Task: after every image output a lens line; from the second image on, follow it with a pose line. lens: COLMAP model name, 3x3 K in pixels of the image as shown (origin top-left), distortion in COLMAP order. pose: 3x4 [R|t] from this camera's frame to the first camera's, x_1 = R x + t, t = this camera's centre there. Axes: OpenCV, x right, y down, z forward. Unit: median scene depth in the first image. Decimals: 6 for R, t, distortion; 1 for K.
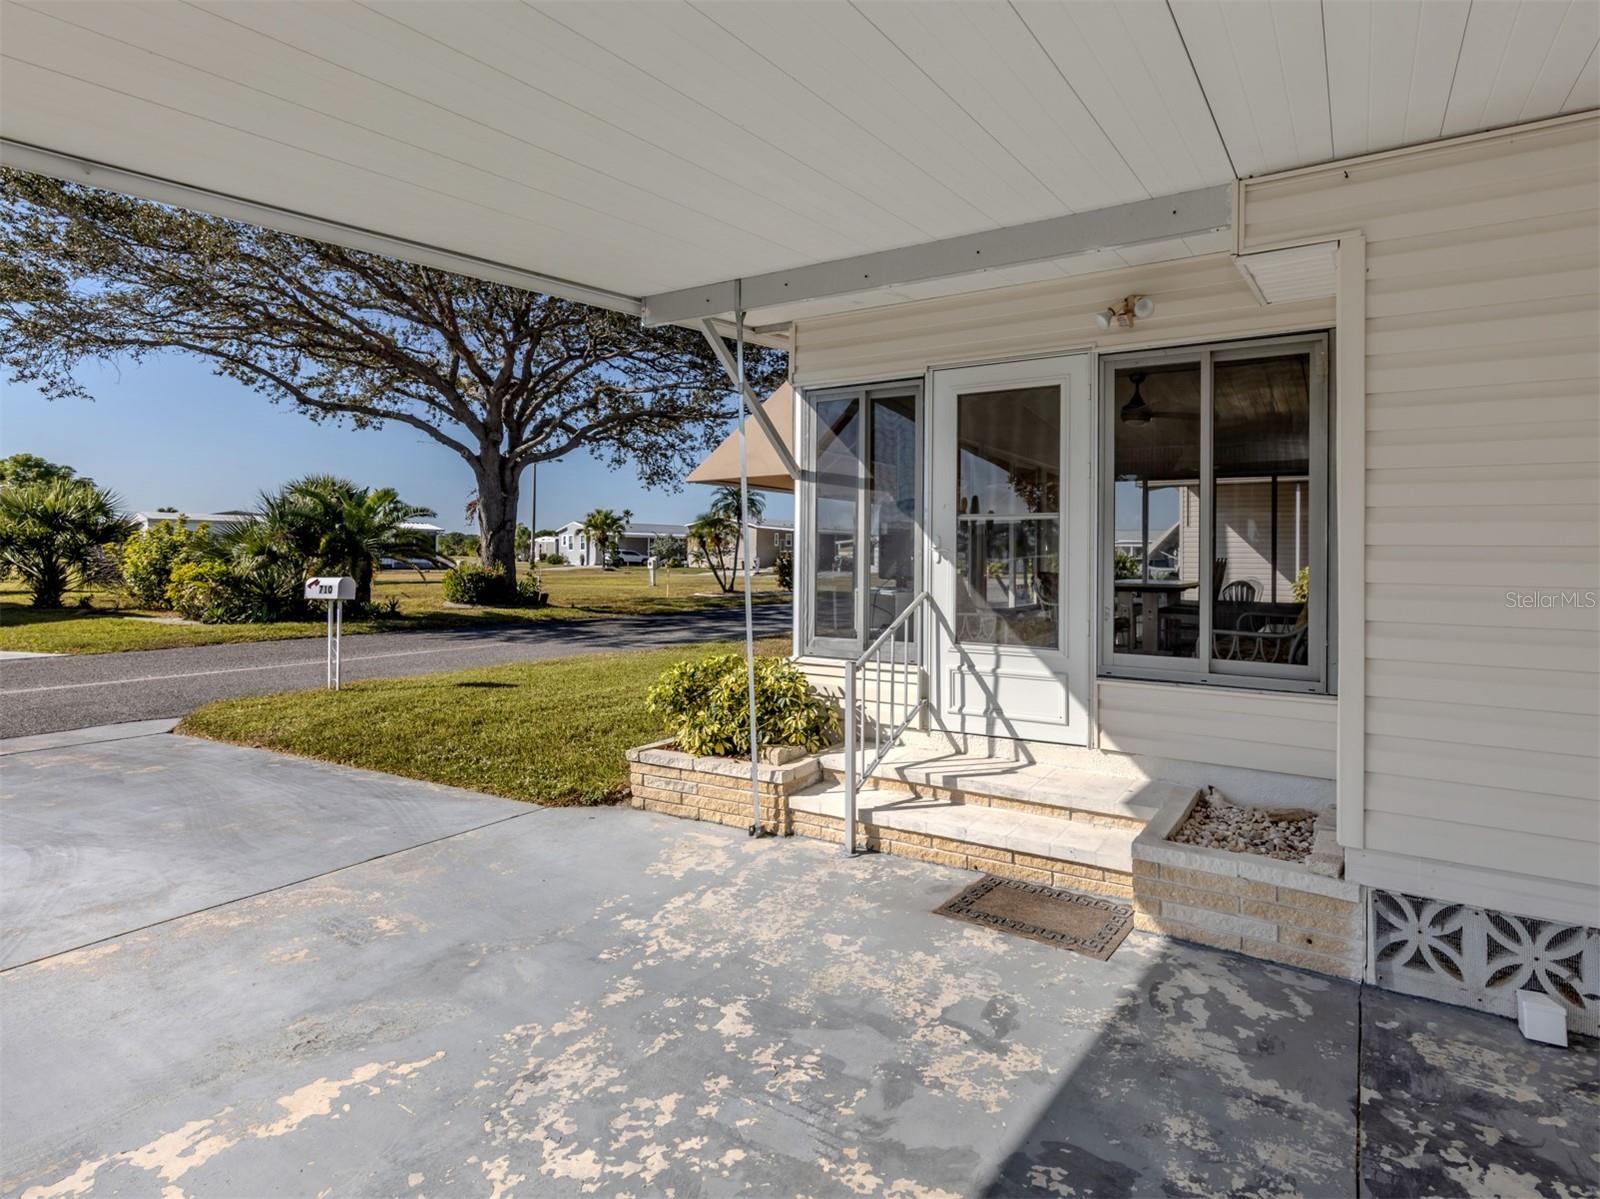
lens RADIAL K [[754.7, 0, 877.1], [0, 754.7, 560.6], [0, 0, 1]] dist [0.004097, 0.000747]
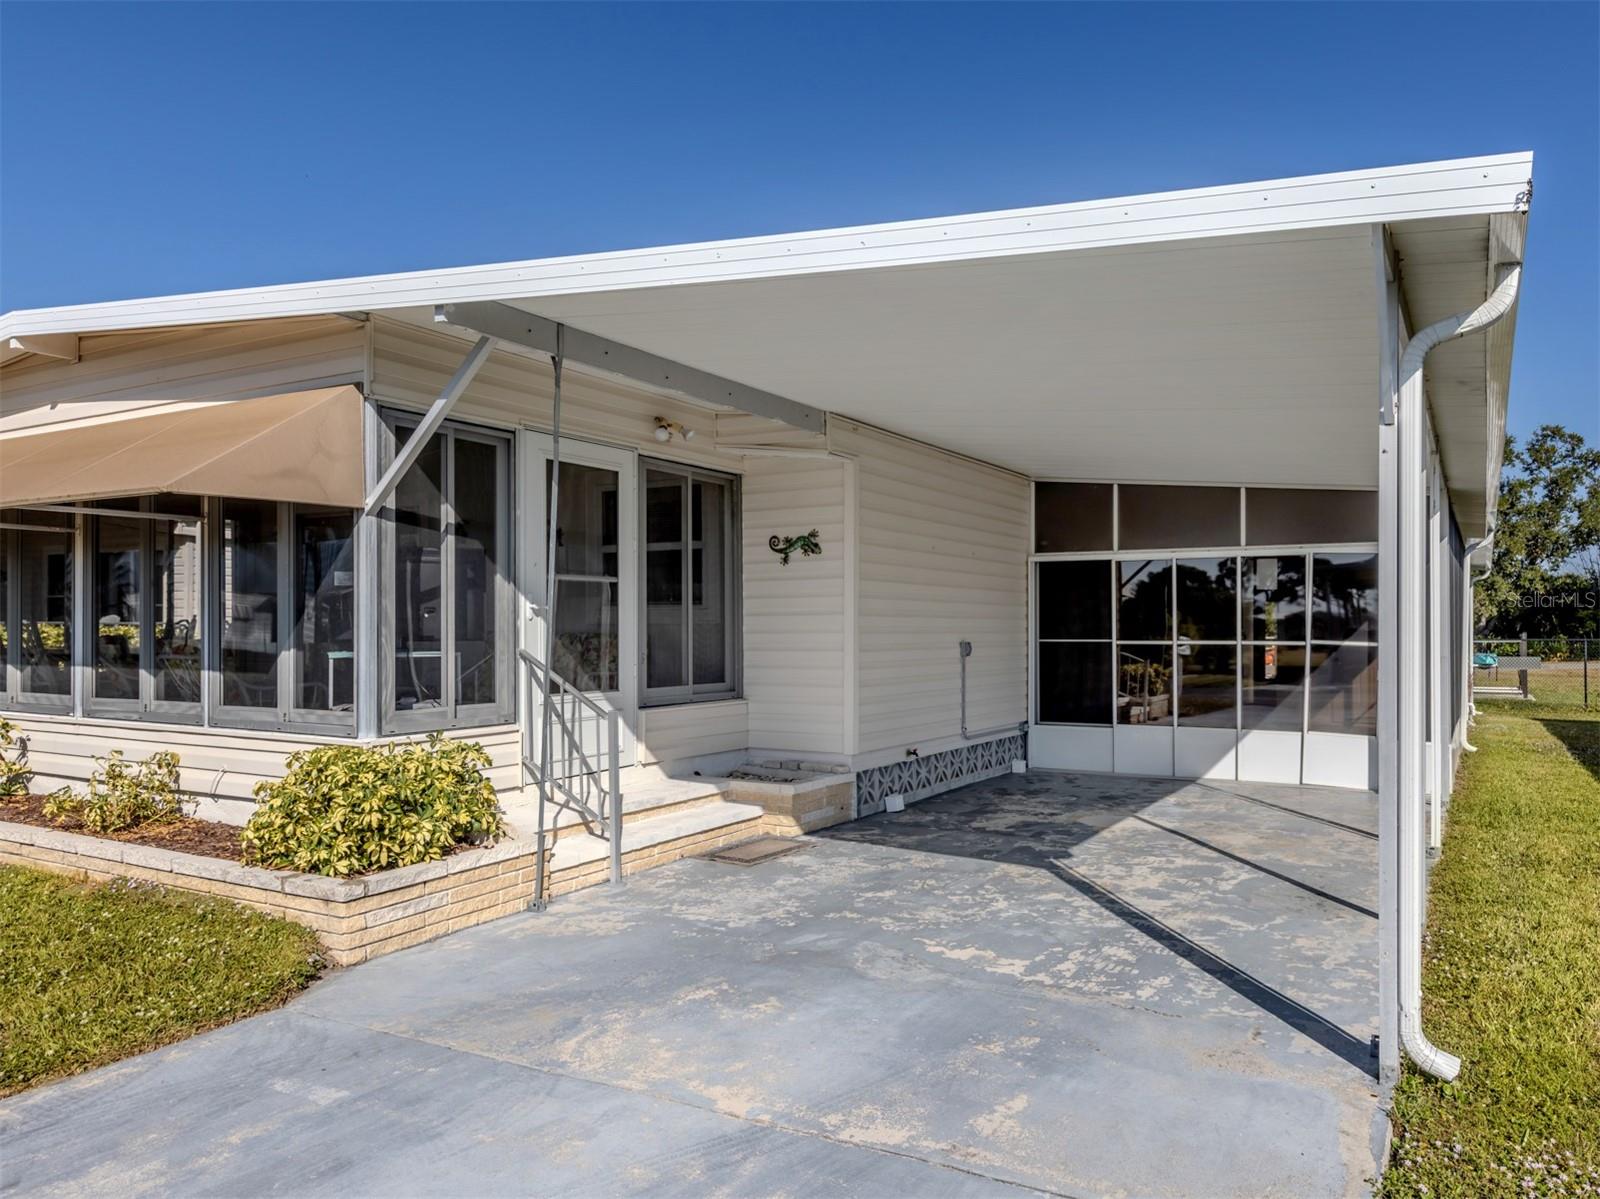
lens RADIAL K [[1136.6, 0, 801.4], [0, 1136.6, 611.2], [0, 0, 1]] dist [0.000839, -0.000835]
pose [[0.076602, 0.006384, 0.997041, -2.039842], [0.006167, 0.999957, -0.006877, 0.007887], [-0.997043, 0.006676, 0.076560, 0.747339]]
